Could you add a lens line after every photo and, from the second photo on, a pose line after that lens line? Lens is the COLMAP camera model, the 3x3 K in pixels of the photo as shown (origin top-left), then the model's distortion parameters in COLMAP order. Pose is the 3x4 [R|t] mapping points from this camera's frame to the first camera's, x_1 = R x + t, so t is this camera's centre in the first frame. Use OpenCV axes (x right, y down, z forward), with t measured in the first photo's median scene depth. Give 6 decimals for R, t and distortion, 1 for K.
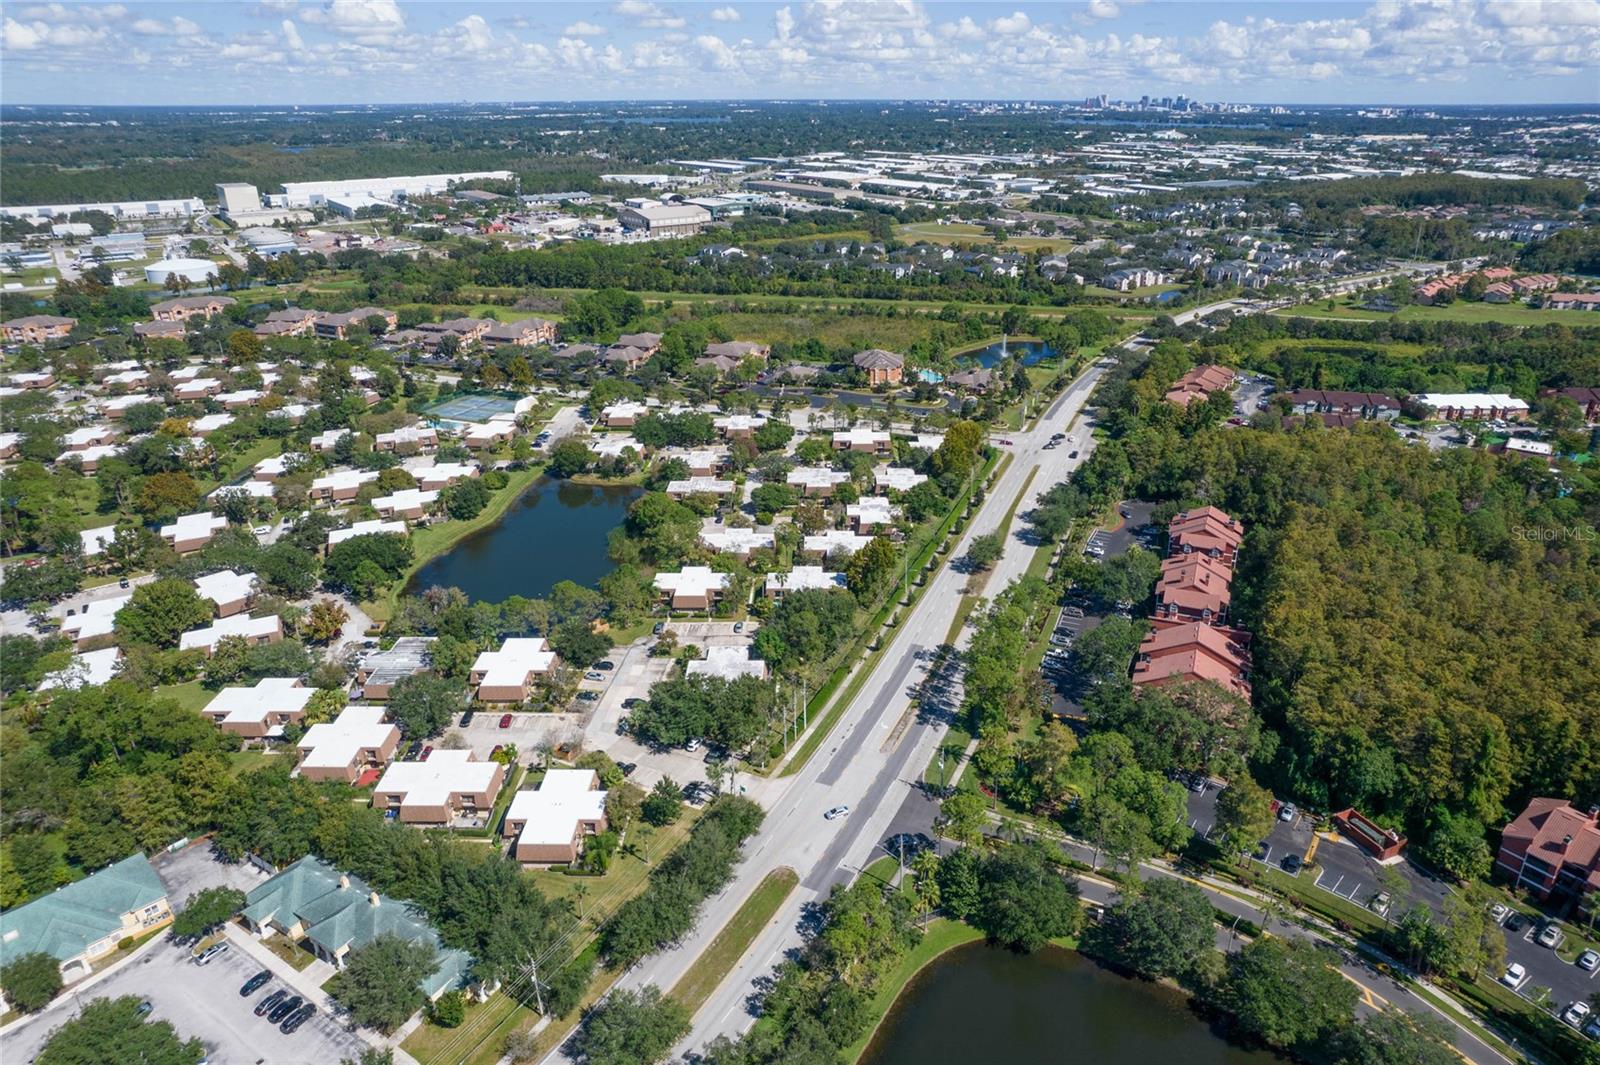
lens RADIAL K [[1034.7, 0, 806.3], [0, 1034.7, 553.1], [0, 0, 1]] dist [-0.082590, 0.081683]
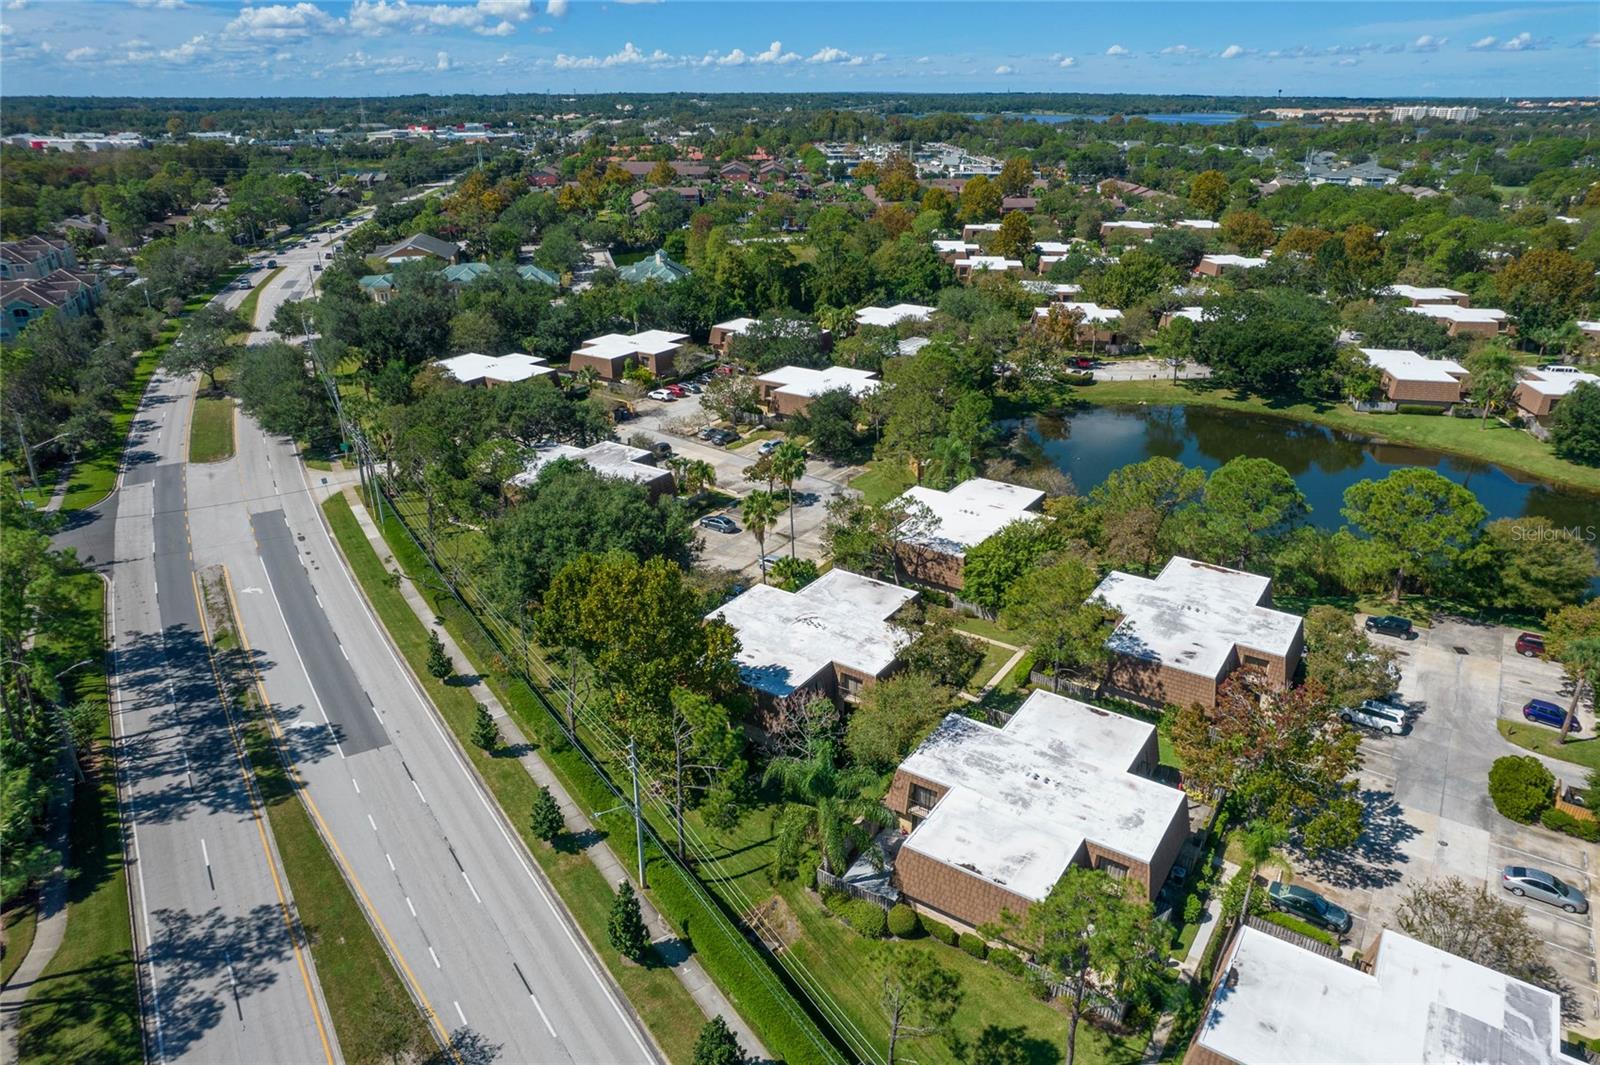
lens RADIAL K [[1013.6, 0, 808.5], [0, 1013.6, 534.6], [0, 0, 1]] dist [-0.052429, 0.035426]
pose [[-0.540633, 0.347573, -0.766100, 0.204415], [-0.348403, 0.736386, 0.579958, -0.154725], [0.765723, 0.580456, -0.277019, 0.943790]]
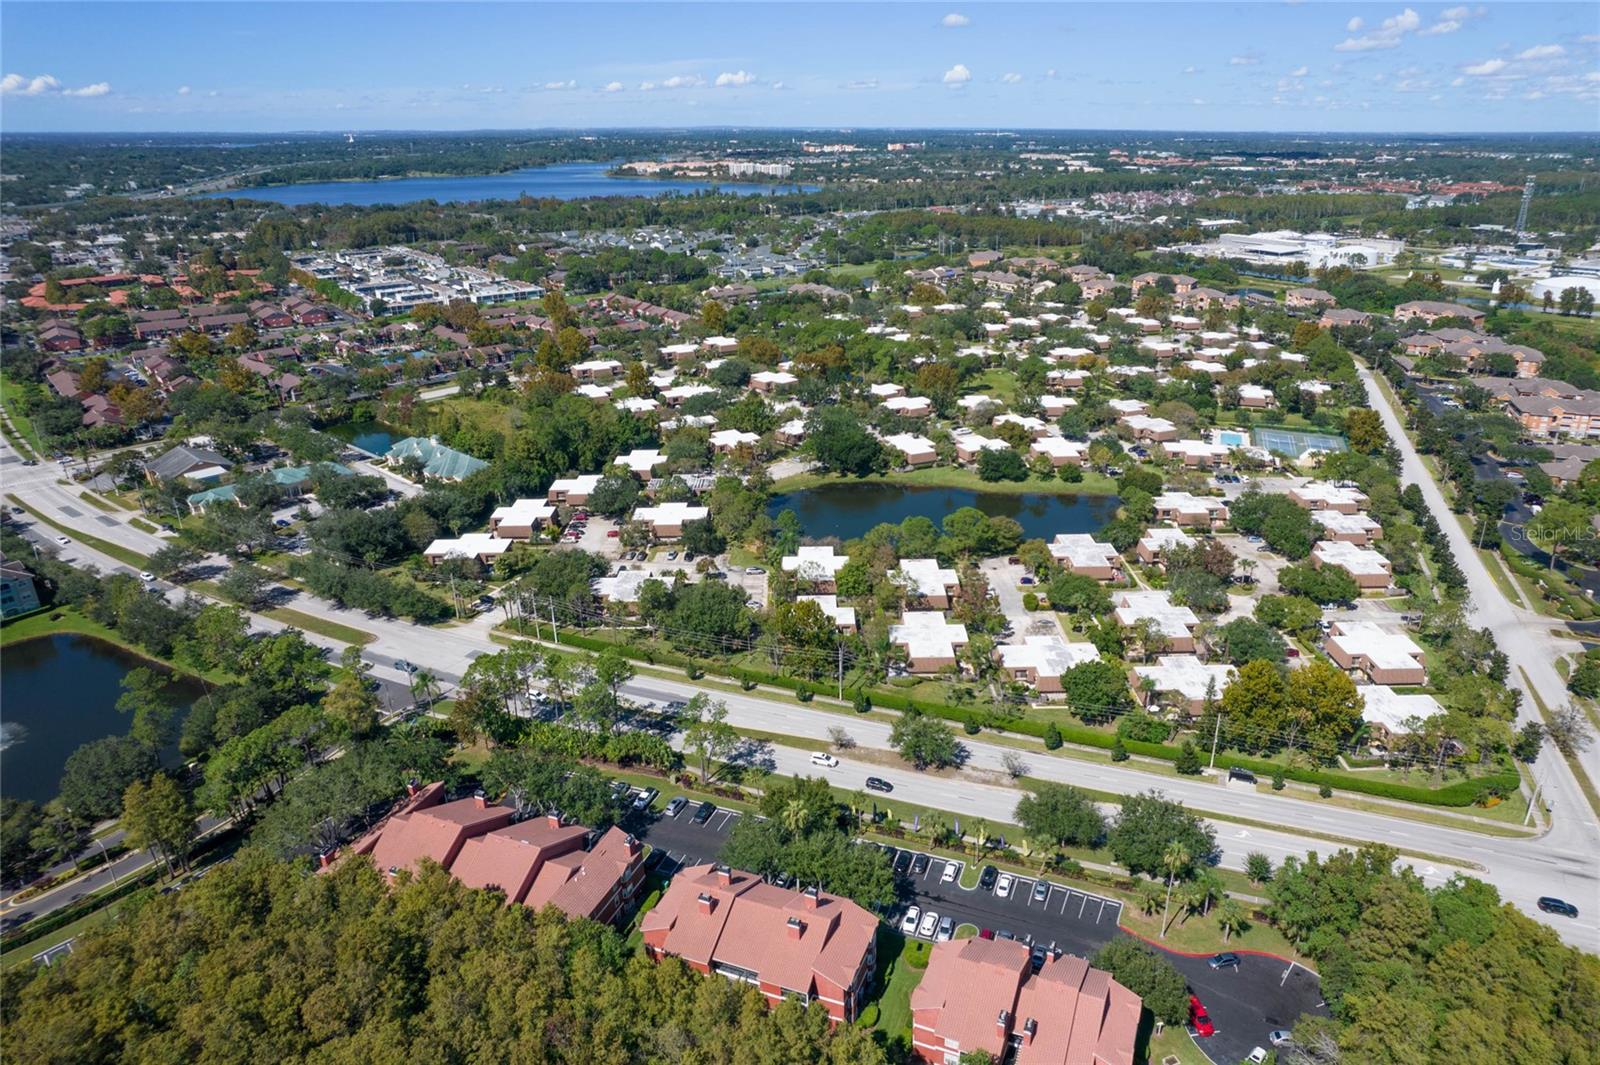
lens RADIAL K [[1013.6, 0, 808.5], [0, 1013.6, 534.6], [0, 0, 1]] dist [-0.052429, 0.035426]
pose [[0.019852, 0.384609, -0.922866, 0.662670], [-0.409552, 0.845179, 0.343422, -0.279176], [0.912071, 0.371144, 0.174296, 0.725556]]
